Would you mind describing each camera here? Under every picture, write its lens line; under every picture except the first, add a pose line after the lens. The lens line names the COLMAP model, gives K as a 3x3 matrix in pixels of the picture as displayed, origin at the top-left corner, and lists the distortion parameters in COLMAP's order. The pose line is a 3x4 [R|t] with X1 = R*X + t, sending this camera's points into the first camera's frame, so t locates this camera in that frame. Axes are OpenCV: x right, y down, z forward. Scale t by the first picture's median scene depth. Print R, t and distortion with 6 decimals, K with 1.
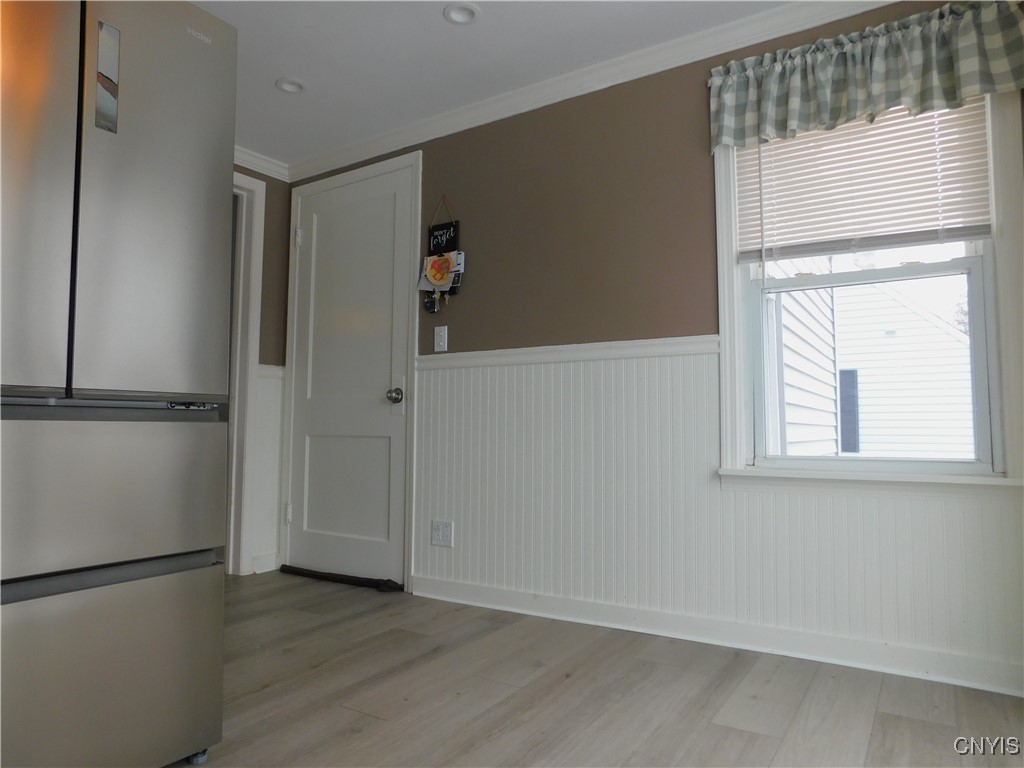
lens RADIAL K [[664.7, 0, 512.0], [0, 664.7, 384.0], [0, 0, 1]] dist [-0.071436, 0.062231]
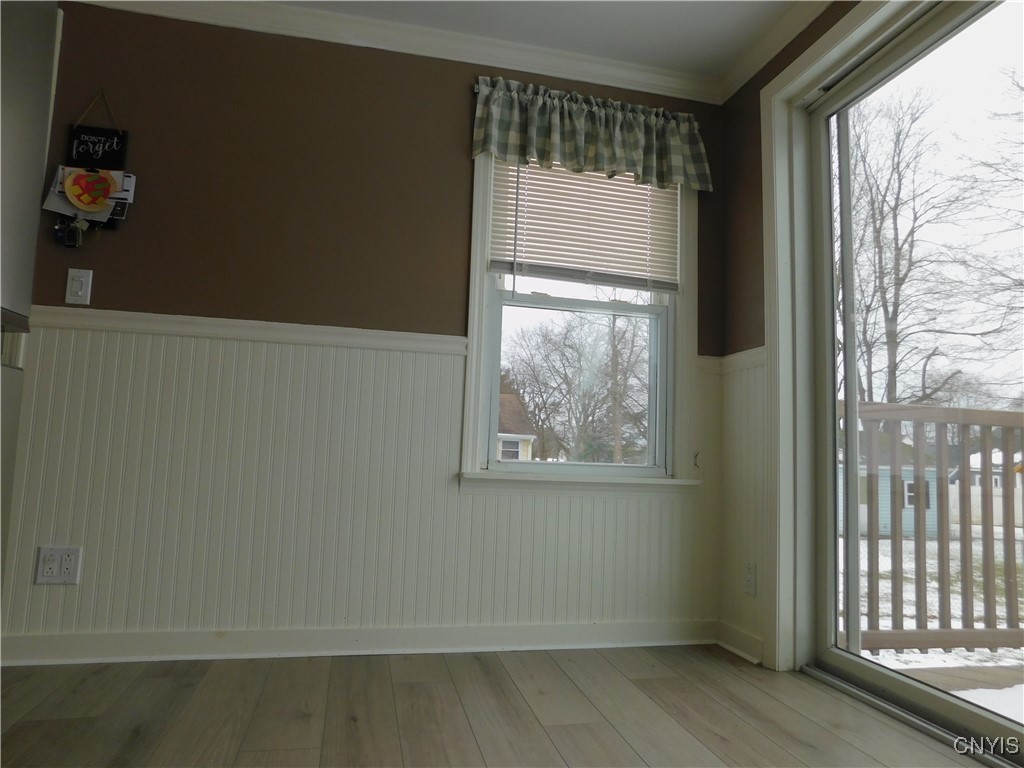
lens RADIAL K [[664.7, 0, 512.0], [0, 664.7, 384.0], [0, 0, 1]] dist [-0.071436, 0.062231]
pose [[0.706676, 0.096095, 0.700981, -0.338474], [-0.084183, 0.995116, -0.051551, 0.041724], [-0.702511, -0.022581, 0.711314, 0.241728]]
